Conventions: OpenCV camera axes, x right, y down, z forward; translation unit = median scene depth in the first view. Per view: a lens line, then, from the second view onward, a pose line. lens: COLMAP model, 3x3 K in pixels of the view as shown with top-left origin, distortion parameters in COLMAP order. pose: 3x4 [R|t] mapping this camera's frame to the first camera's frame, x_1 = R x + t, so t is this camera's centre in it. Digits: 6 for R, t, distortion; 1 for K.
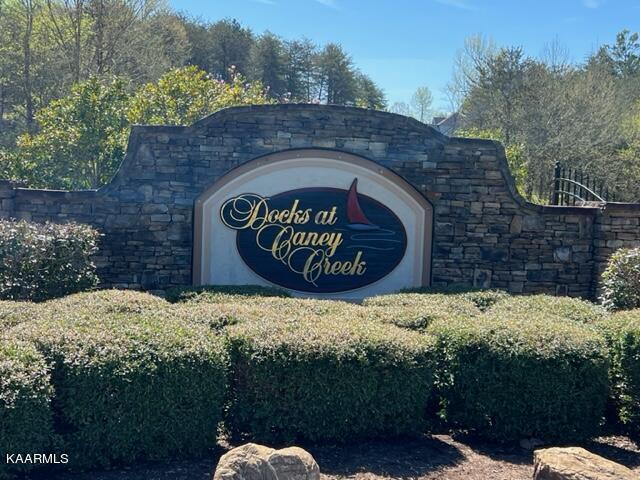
lens RADIAL K [[891.5, 0, 320.0], [0, 891.5, 240.0], [0, 0, 1]] dist [0.128230, -0.043476]
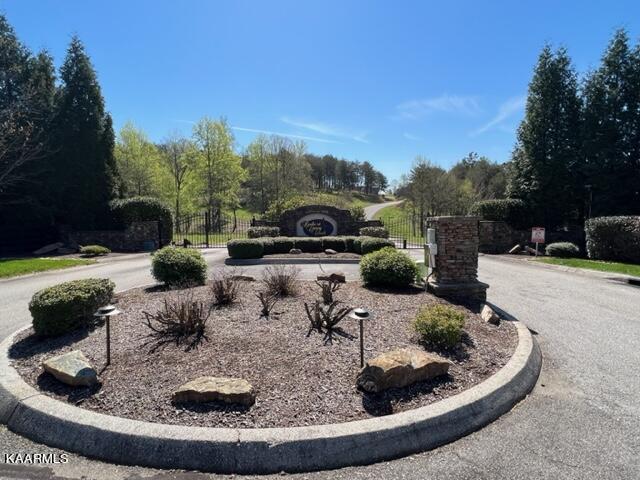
lens RADIAL K [[335.2, 0, 320.0], [0, 335.2, 240.0], [0, 0, 1]] dist [-0.000043, -0.000001]
pose [[0.989583, -0.029301, -0.140947, 0.312431], [0.031931, 0.999355, 0.016433, 0.038357], [0.140375, -0.020762, 0.989881, -1.111566]]
